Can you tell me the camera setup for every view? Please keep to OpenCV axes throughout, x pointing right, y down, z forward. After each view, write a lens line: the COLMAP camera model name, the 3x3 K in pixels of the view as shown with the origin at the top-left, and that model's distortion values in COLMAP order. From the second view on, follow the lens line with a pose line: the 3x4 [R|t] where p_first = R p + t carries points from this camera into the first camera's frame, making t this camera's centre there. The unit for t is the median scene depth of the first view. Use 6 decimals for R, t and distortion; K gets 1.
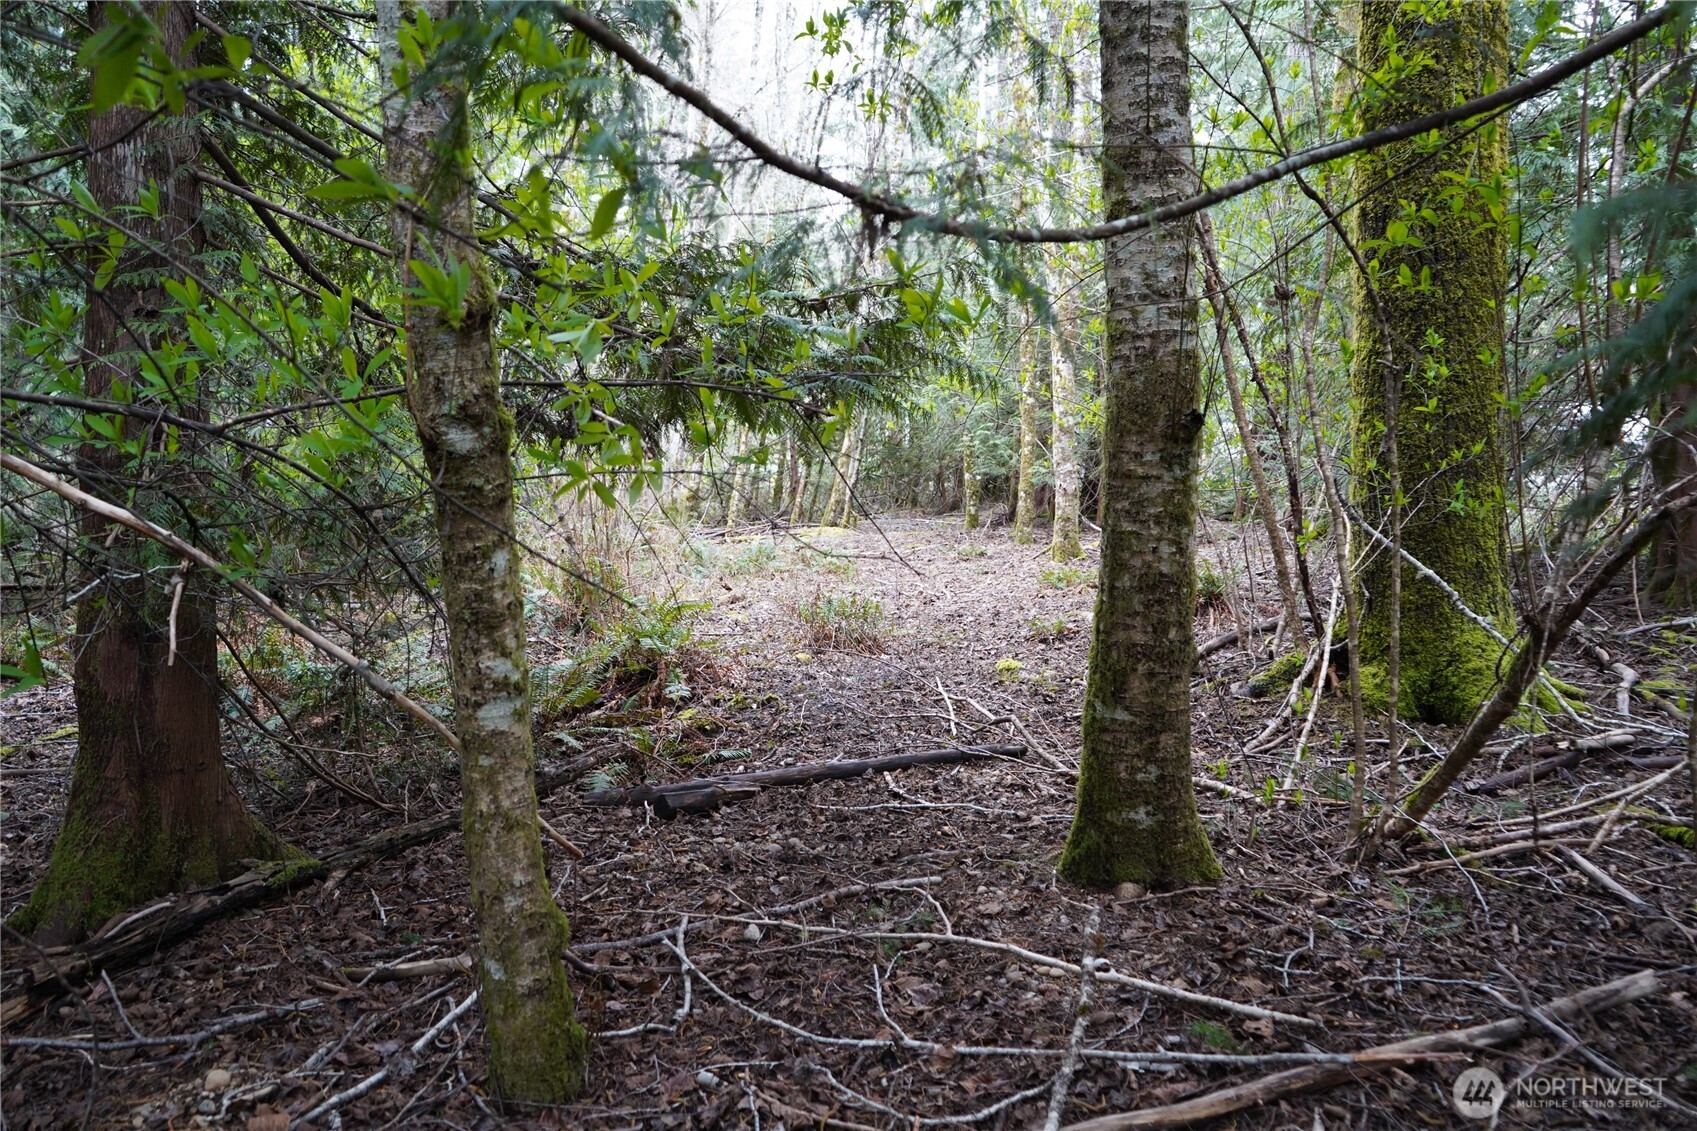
lens RADIAL K [[1363.2, 0, 847.5], [0, 1363.2, 566.9], [0, 0, 1]] dist [-0.002649, -0.000074]
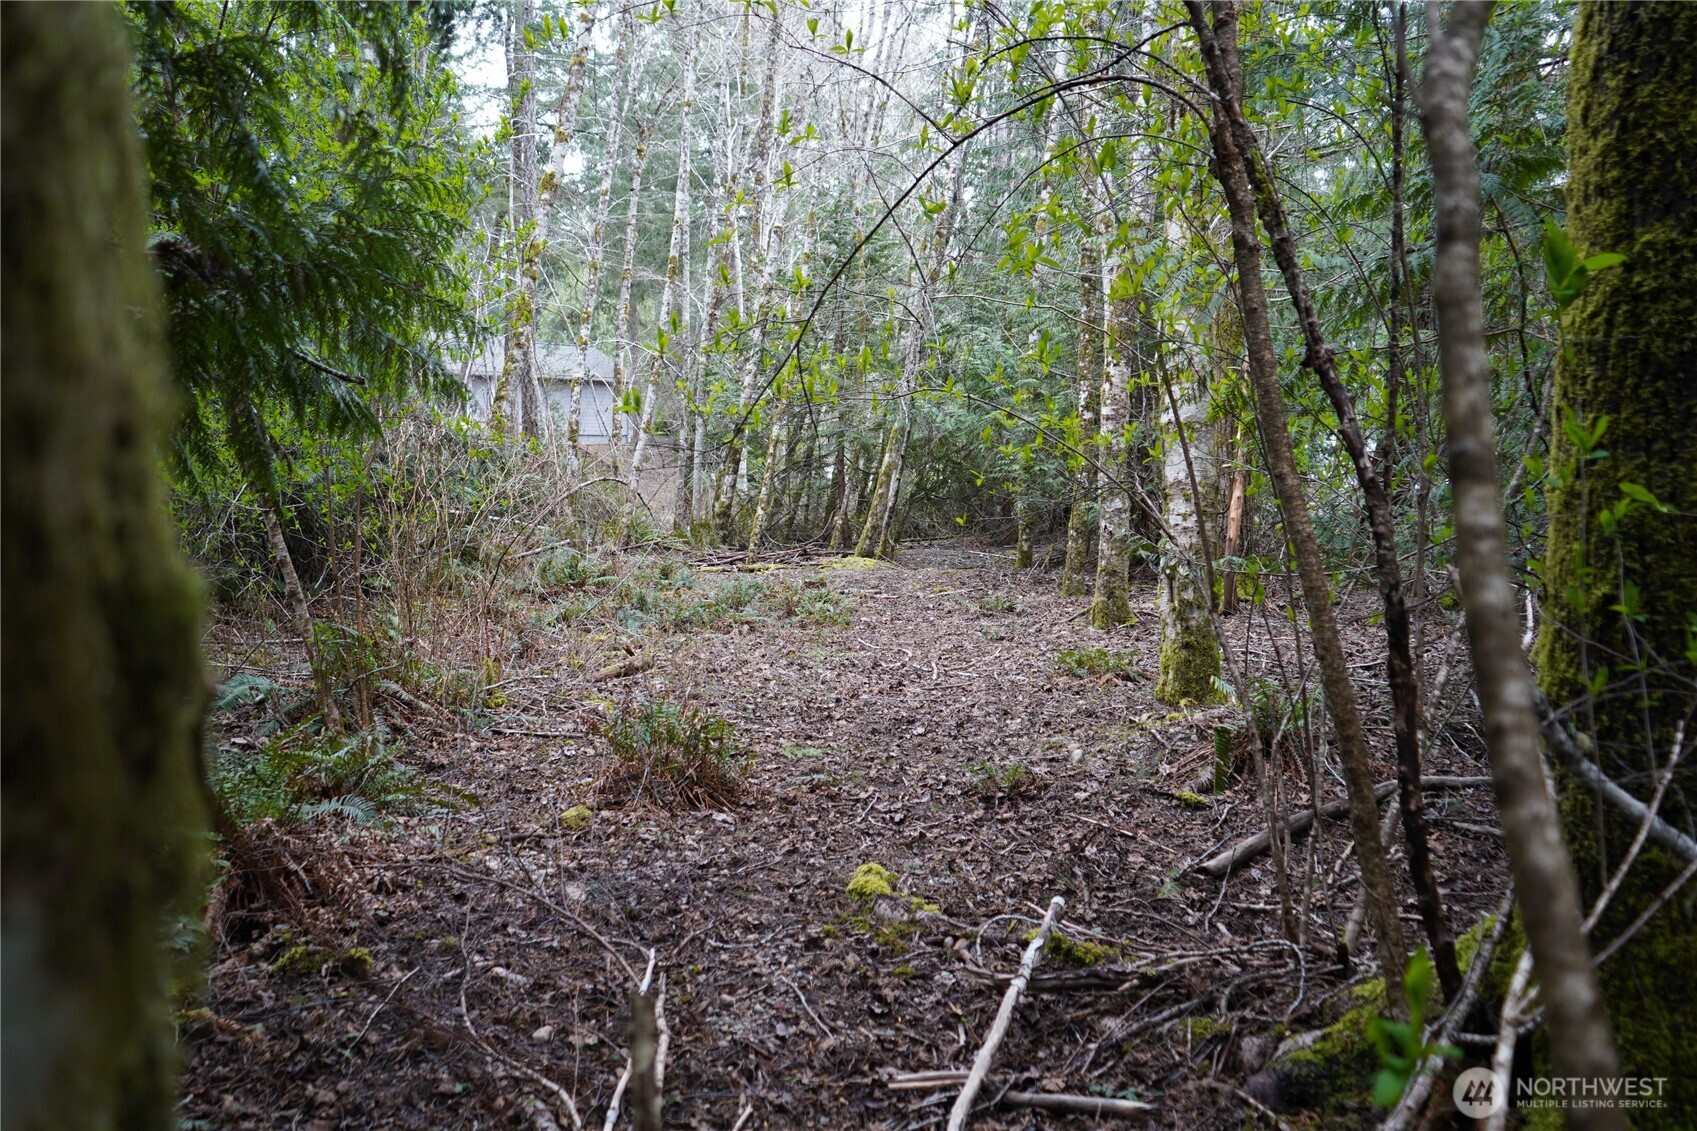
lens RADIAL K [[1363.2, 0, 849.3], [0, 1363.2, 566.8], [0, 0, 1]] dist [-0.002649, -0.000074]
pose [[0.995483, 0.042544, -0.084872, 0.072812], [-0.043228, 0.999046, -0.006232, -0.024807], [0.084526, 0.009873, 0.996372, 0.213694]]
